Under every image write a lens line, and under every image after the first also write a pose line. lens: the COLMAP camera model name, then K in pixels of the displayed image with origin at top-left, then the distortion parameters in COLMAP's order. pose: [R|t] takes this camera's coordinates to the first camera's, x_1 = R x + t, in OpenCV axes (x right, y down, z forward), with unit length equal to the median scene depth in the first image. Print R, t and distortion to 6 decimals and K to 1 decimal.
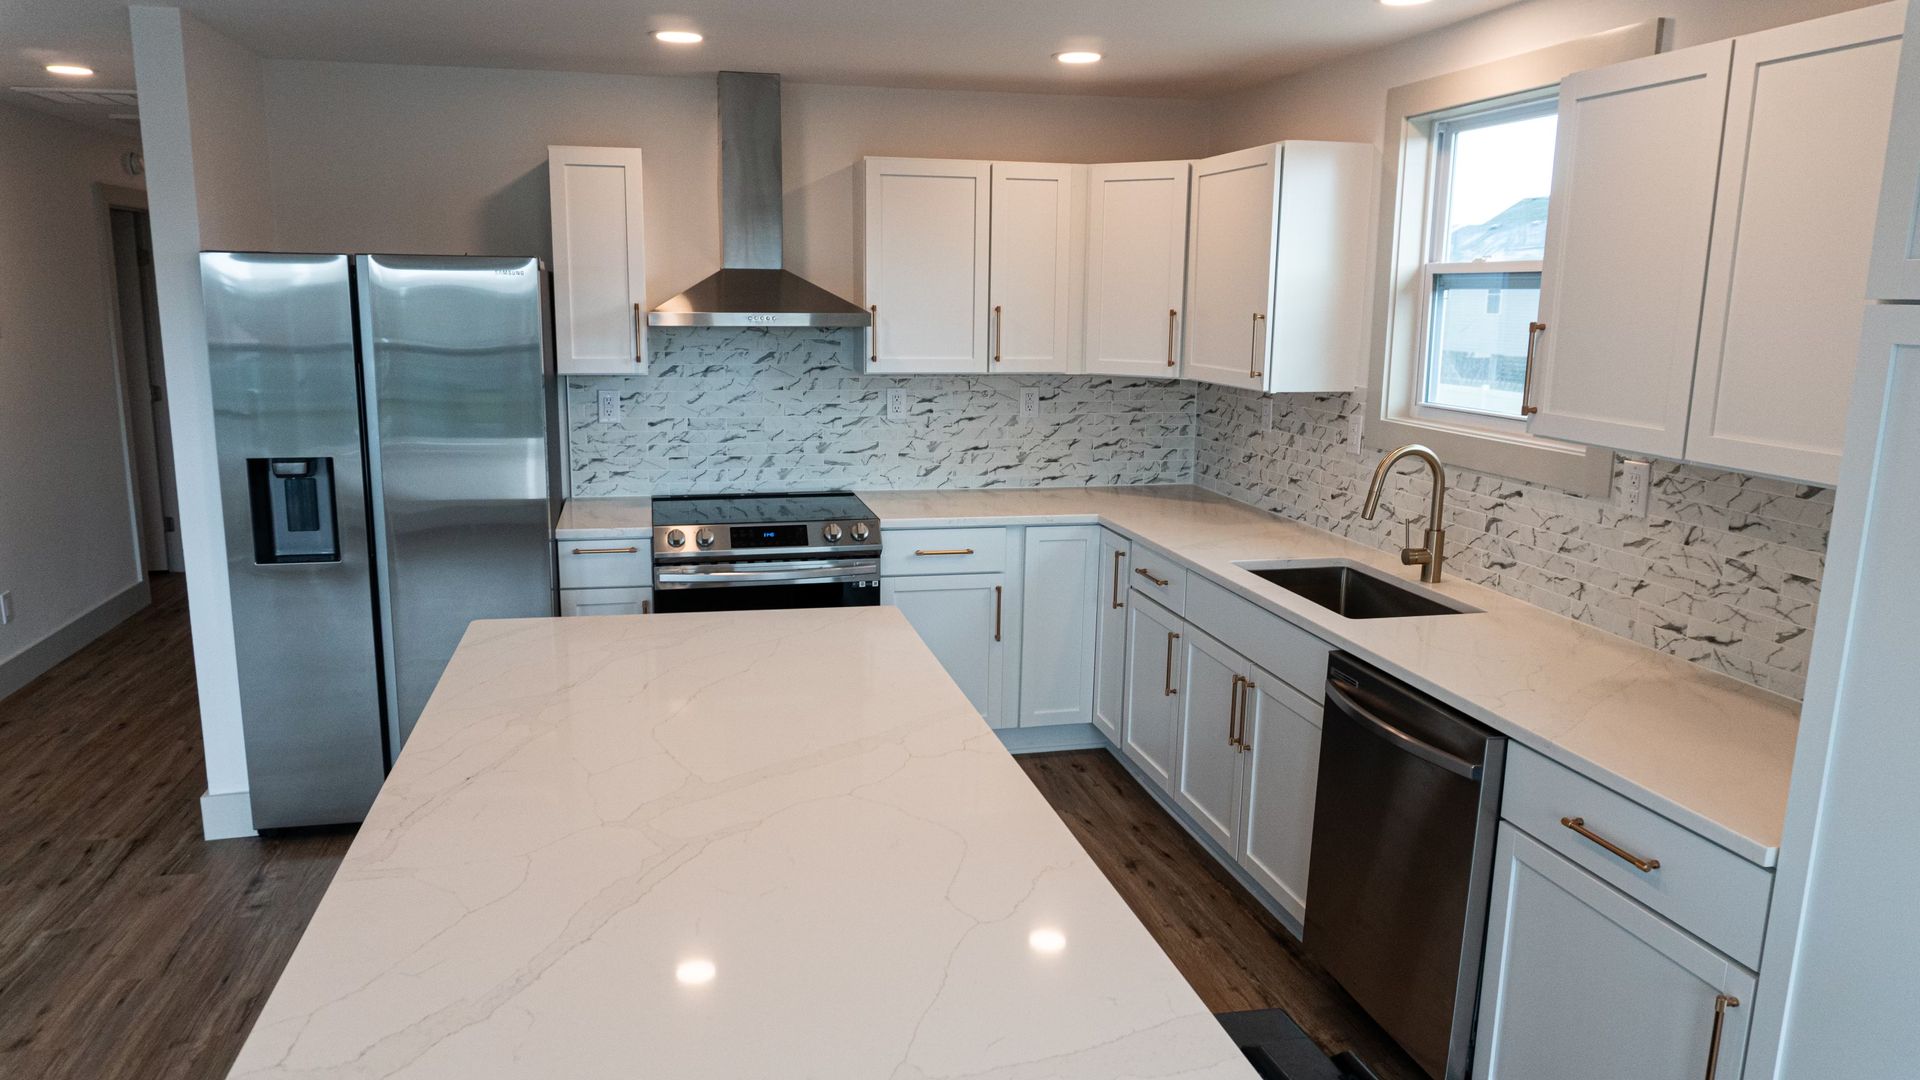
lens RADIAL K [[1333.2, 0, 960.0], [0, 1333.2, 540.0], [0, 0, 1]] dist [0.007055, 0.001592]
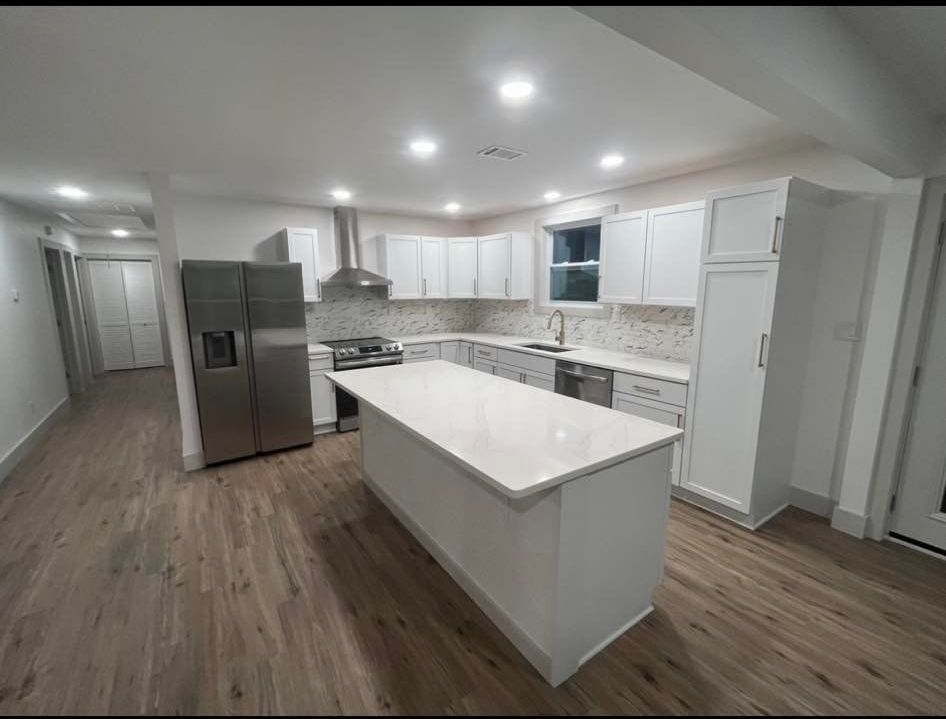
lens RADIAL K [[432.8, 0, 473.0], [0, 432.8, 359.5], [0, 0, 1]] dist [-0.000542, -0.000045]
pose [[0.920047, -0.084821, 0.382517, -0.318176], [0.089555, 0.995967, 0.005449, 0.036828], [-0.381436, 0.029243, 0.923933, -0.063123]]
